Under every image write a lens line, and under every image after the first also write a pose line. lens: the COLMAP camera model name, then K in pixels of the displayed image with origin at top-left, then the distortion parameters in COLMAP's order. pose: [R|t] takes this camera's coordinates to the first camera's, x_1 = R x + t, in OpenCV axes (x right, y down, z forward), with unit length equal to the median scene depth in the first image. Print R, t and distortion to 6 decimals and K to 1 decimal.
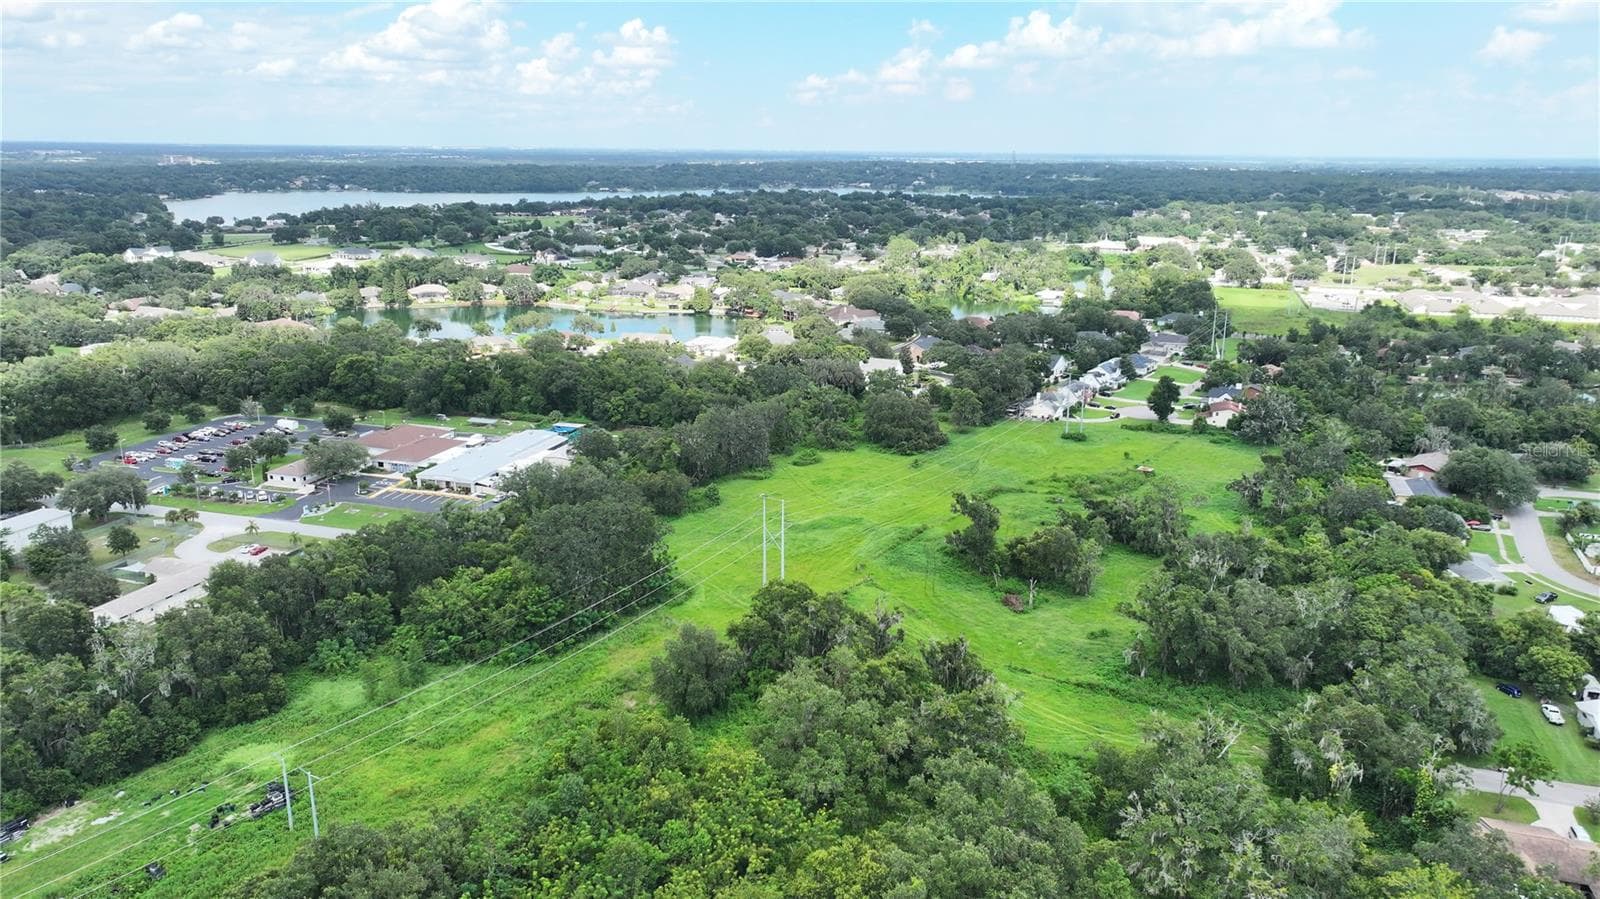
lens RADIAL K [[1119.4, 0, 808.9], [0, 1119.4, 448.4], [0, 0, 1]] dist [0.000975, 0.018689]
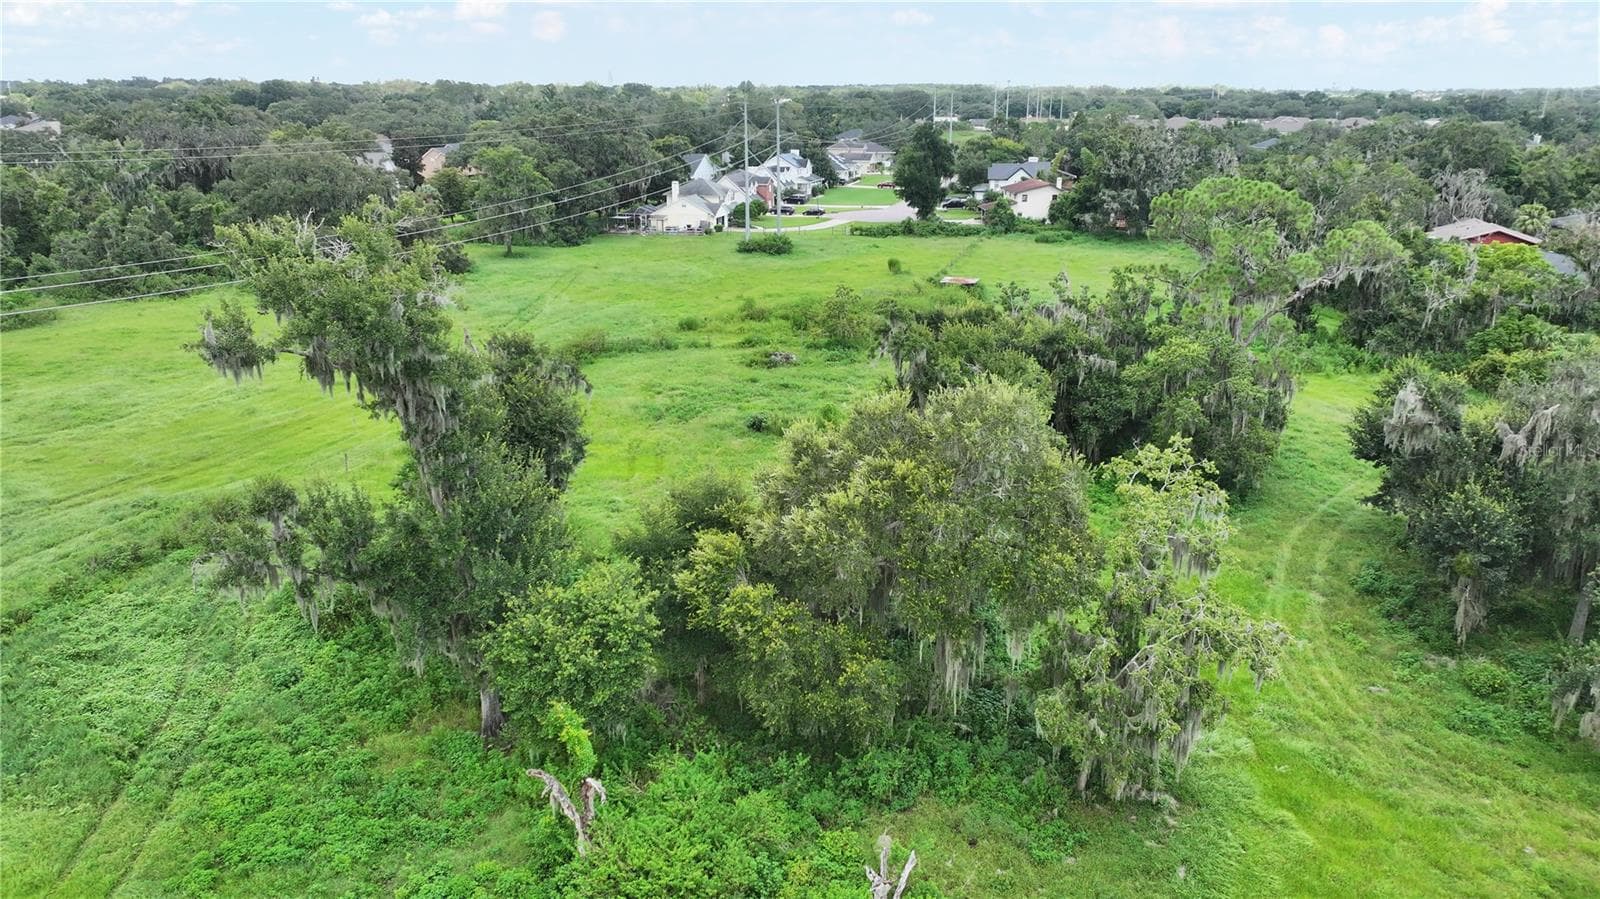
lens RADIAL K [[1119.4, 0, 808.2], [0, 1119.4, 437.7], [0, 0, 1]] dist [0.000975, 0.018689]
pose [[0.942487, -0.102282, 0.318208, 0.130369], [0.090732, 0.994571, 0.050949, 0.056082], [-0.321692, -0.019147, 0.946651, 0.721771]]
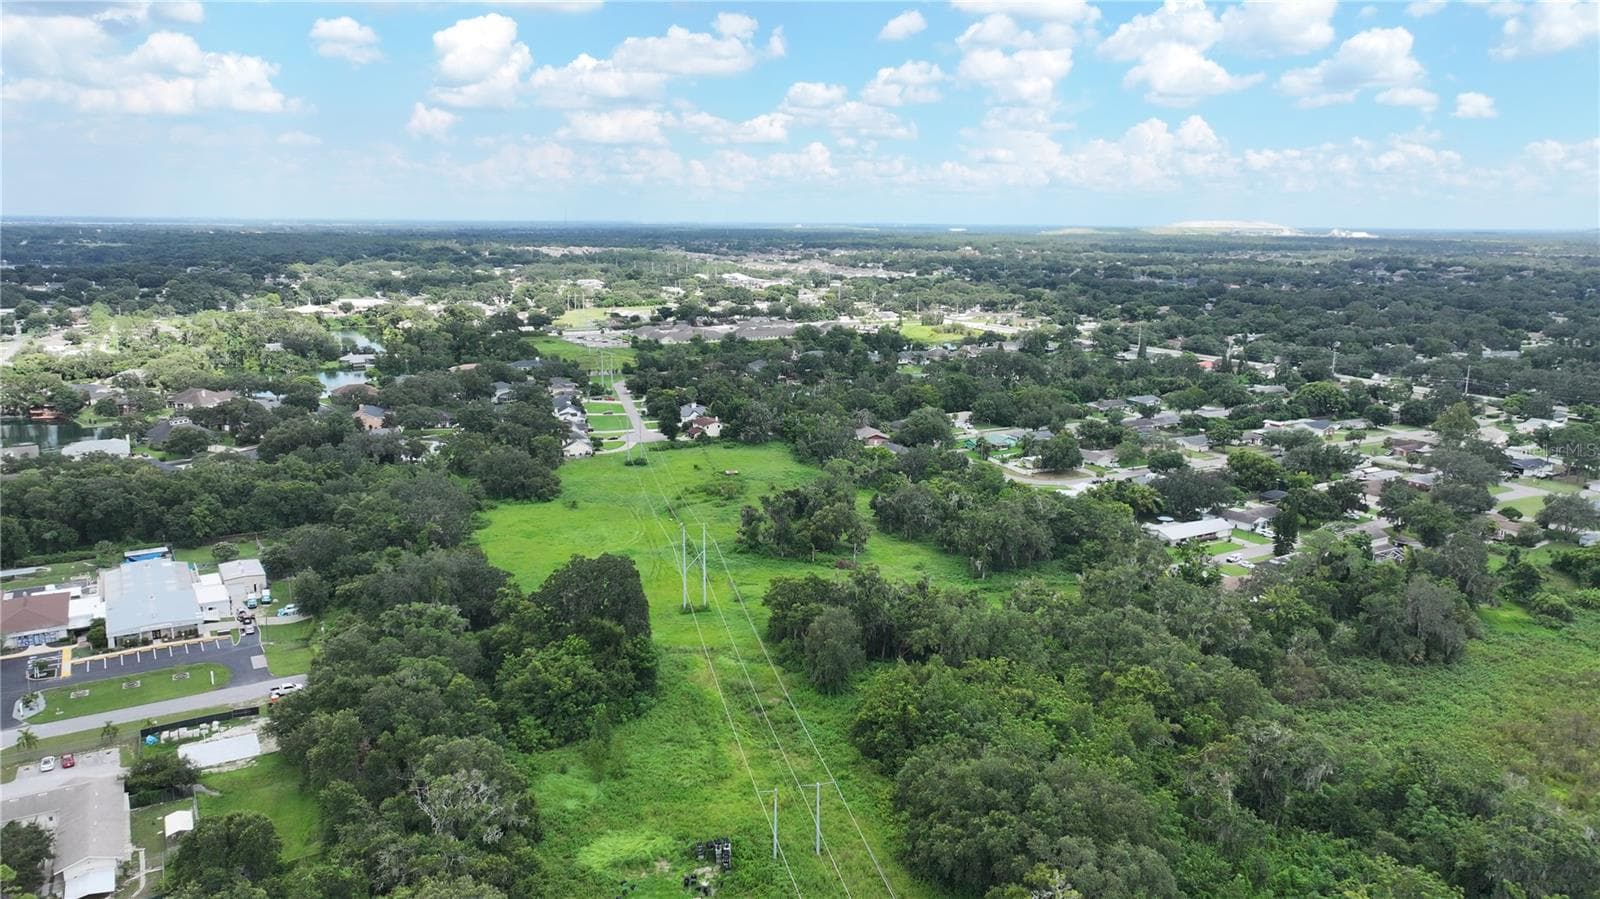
lens RADIAL K [[1119.4, 0, 803.8], [0, 1119.4, 456.2], [0, 0, 1]] dist [0.000975, 0.018689]
pose [[0.661921, -0.160018, 0.732294, -0.622792], [0.193399, 0.980329, 0.039404, -0.036693], [-0.724194, 0.115543, 0.679847, 0.116773]]
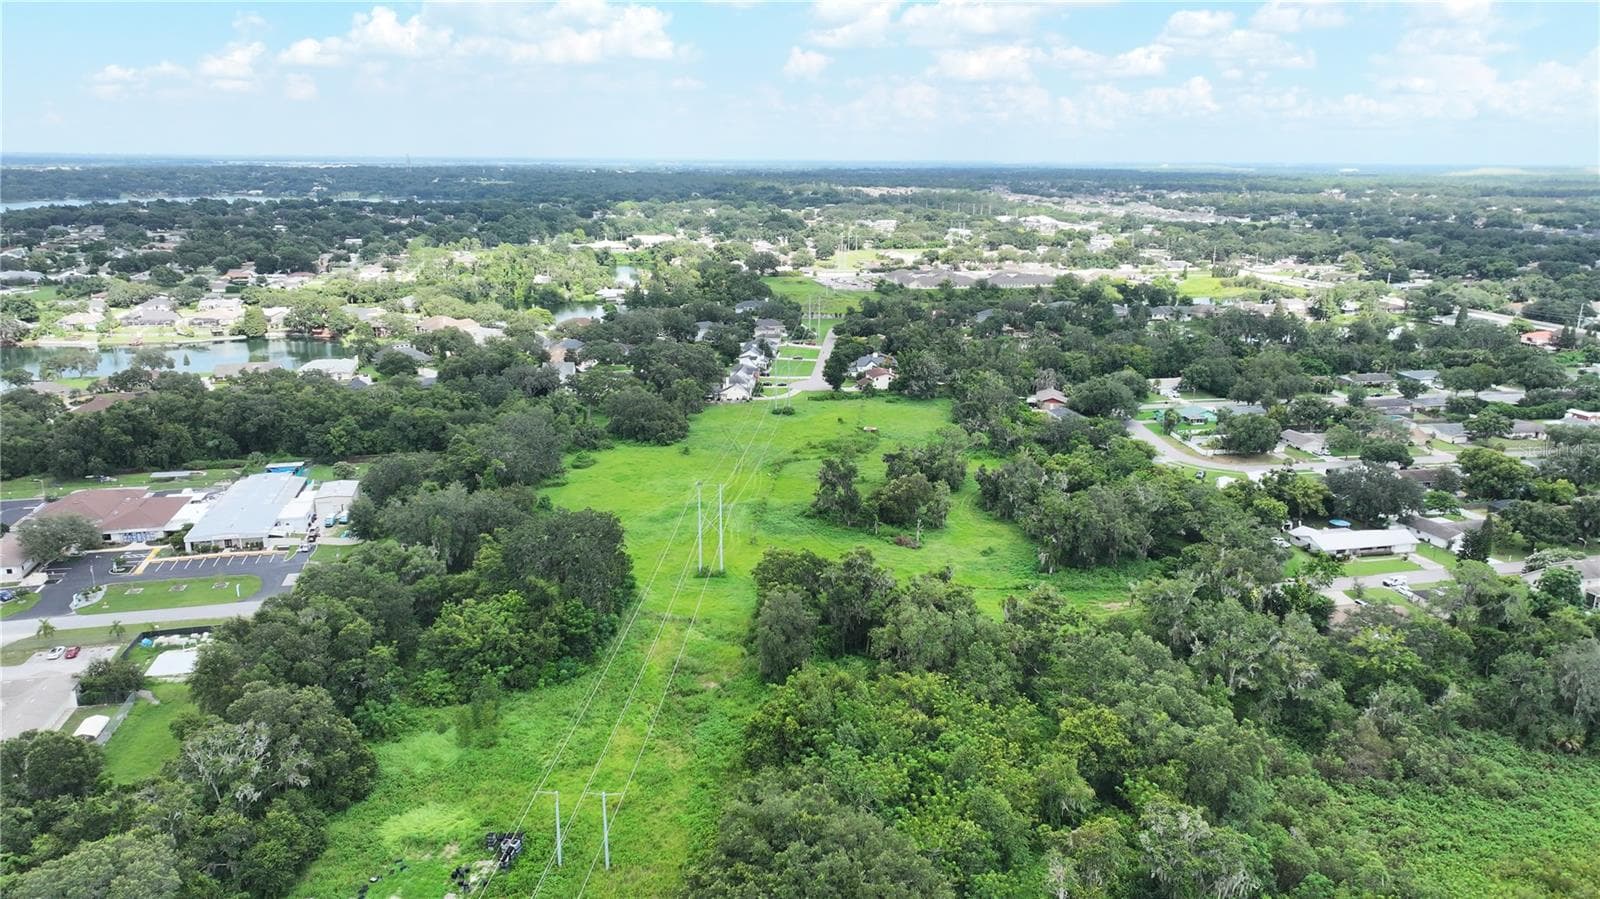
lens RADIAL K [[1119.4, 0, 805.3], [0, 1119.4, 450.9], [0, 0, 1]] dist [0.000975, 0.018689]
pose [[0.860125, -0.133787, 0.492226, -0.380611], [0.133977, 0.990364, 0.035067, -0.009800], [-0.492175, 0.035785, 0.869761, 0.023061]]
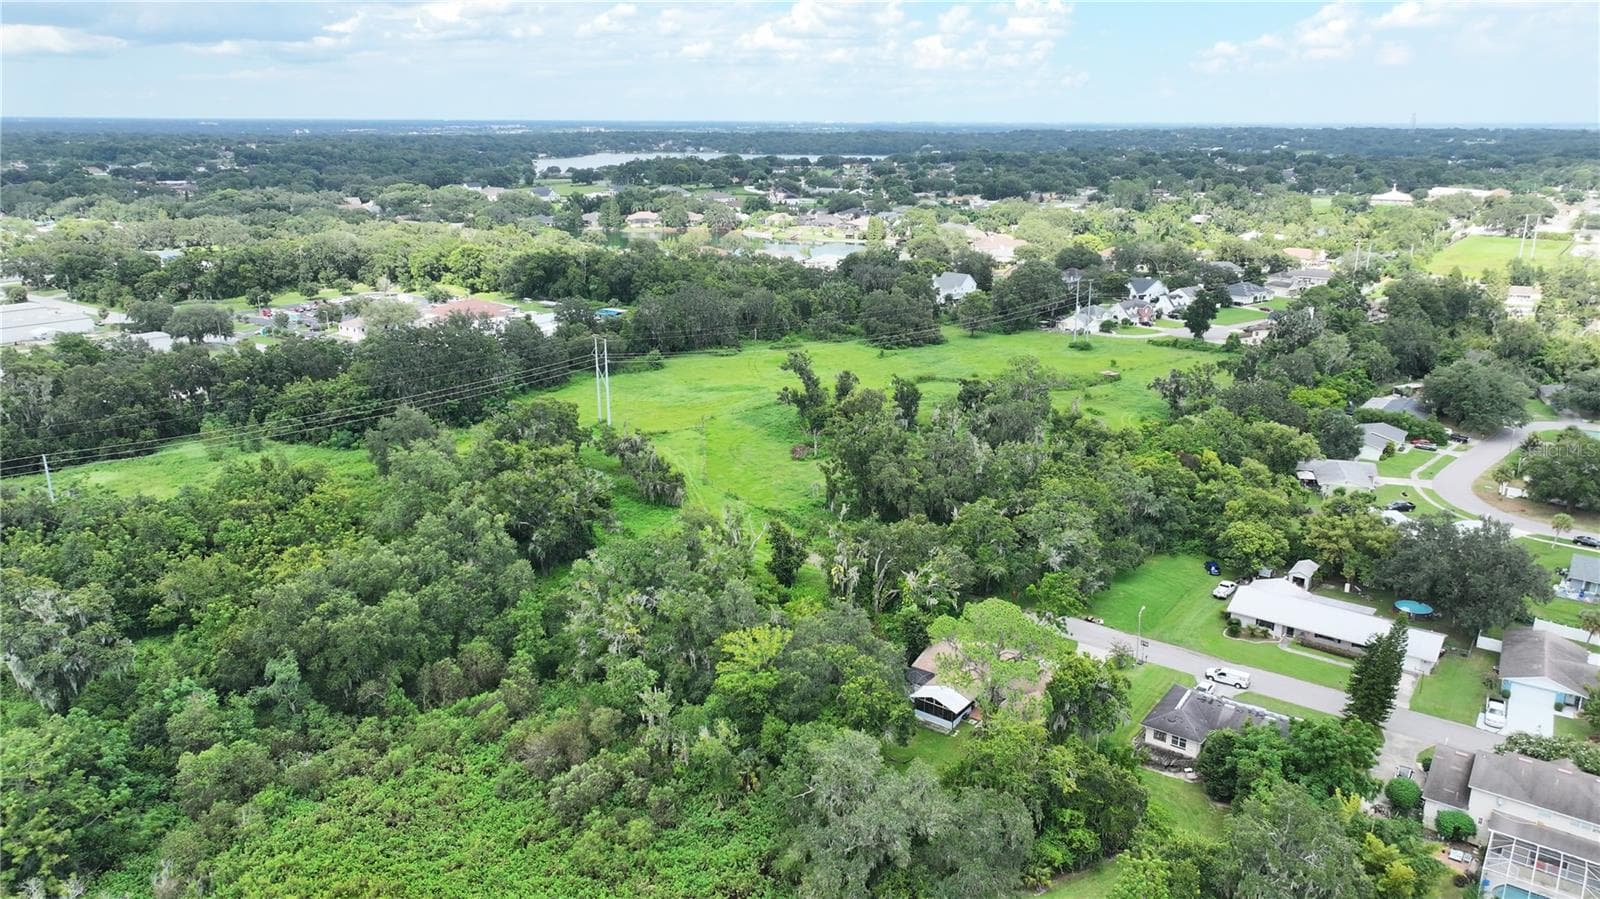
lens RADIAL K [[1119.4, 0, 807.8], [0, 1119.4, 450.9], [0, 0, 1]] dist [0.000975, 0.018689]
pose [[0.944457, 0.087232, -0.316847, 0.415838], [-0.079954, 0.996151, 0.035926, 0.079825], [0.318762, -0.008598, 0.947796, 0.021780]]
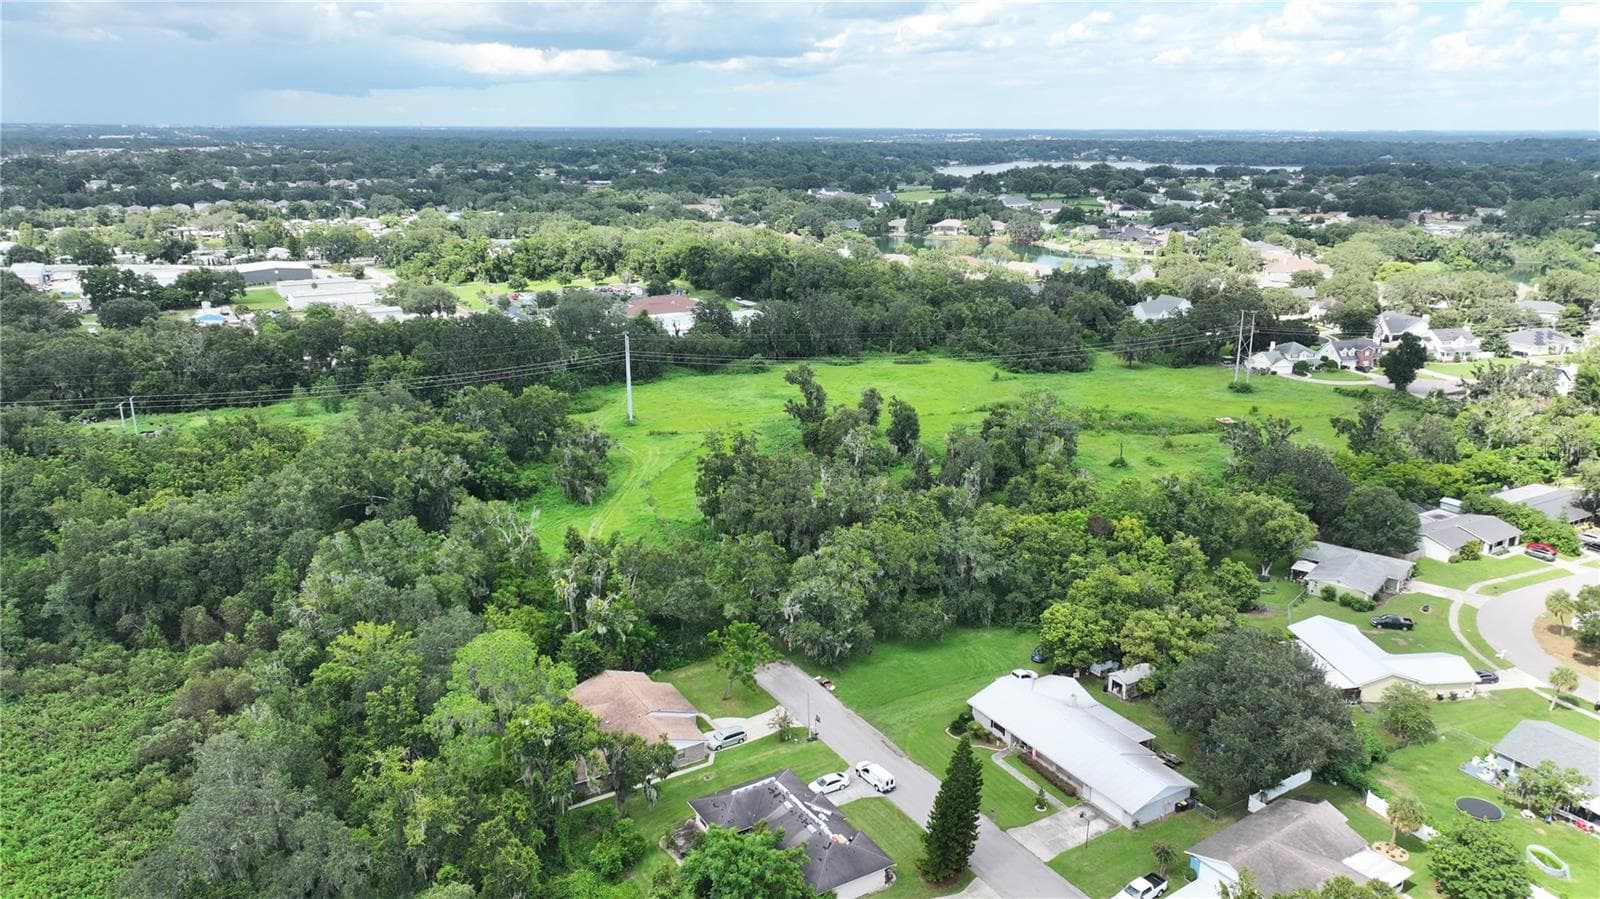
lens RADIAL K [[1119.4, 0, 807.9], [0, 1119.4, 448.9], [0, 0, 1]] dist [0.000975, 0.018689]
pose [[0.744619, 0.179051, -0.643027, 0.682880], [-0.170978, 0.982374, 0.075552, 0.032842], [0.645221, 0.053686, 0.762108, 0.215012]]
